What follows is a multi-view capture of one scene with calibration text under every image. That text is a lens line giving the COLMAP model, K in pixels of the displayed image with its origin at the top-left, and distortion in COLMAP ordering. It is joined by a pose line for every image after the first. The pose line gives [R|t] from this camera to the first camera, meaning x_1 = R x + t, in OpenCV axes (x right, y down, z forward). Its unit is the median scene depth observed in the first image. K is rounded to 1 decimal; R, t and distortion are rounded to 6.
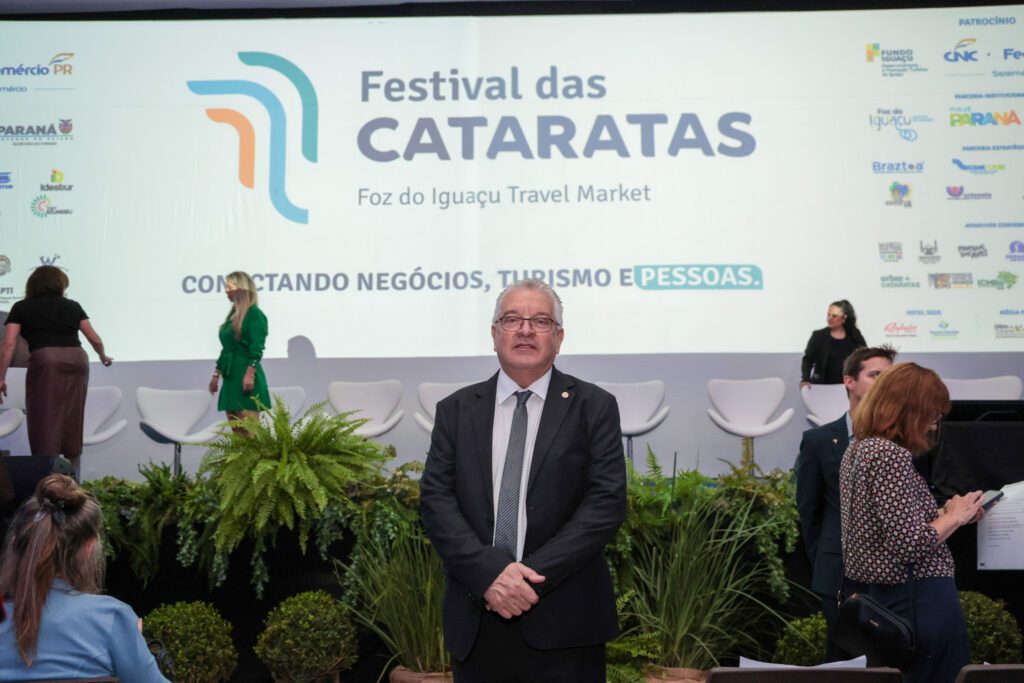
lens RADIAL K [[908.4, 0, 512.0], [0, 908.4, 341.5], [0, 0, 1]] dist [0.034200, -0.006560]
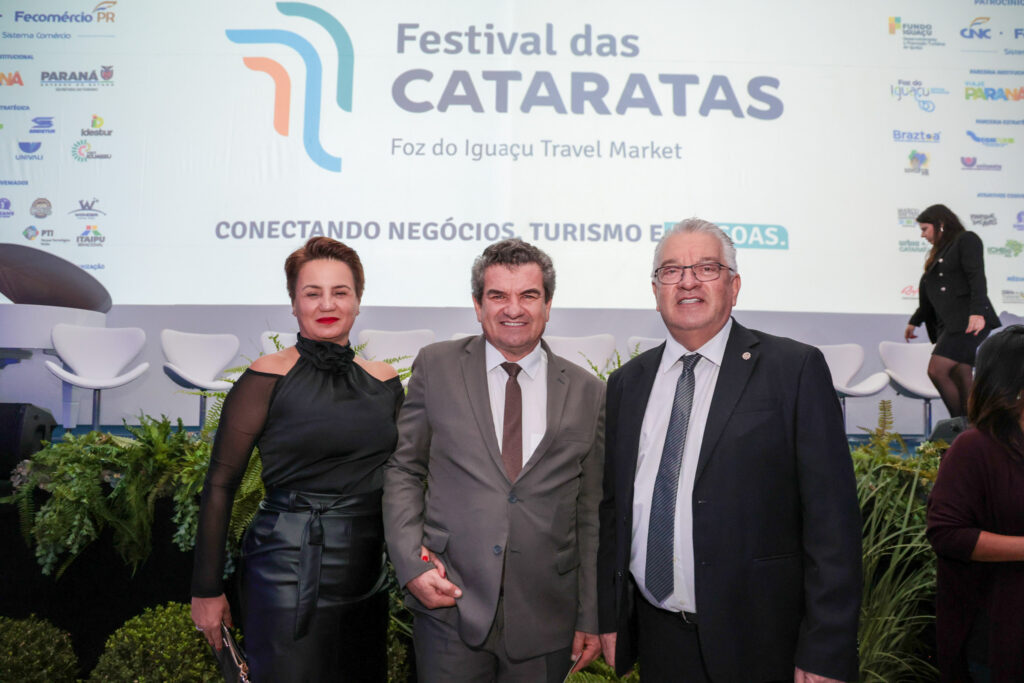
lens RADIAL K [[703.7, 0, 516.2], [0, 703.7, 323.3], [0, 0, 1]] dist [-0.030291, 0.004010]
pose [[0.999278, 0.025183, 0.028452, -0.048758], [-0.025965, 0.999286, 0.027436, 0.011417], [-0.027741, -0.028155, 0.999219, 0.217256]]
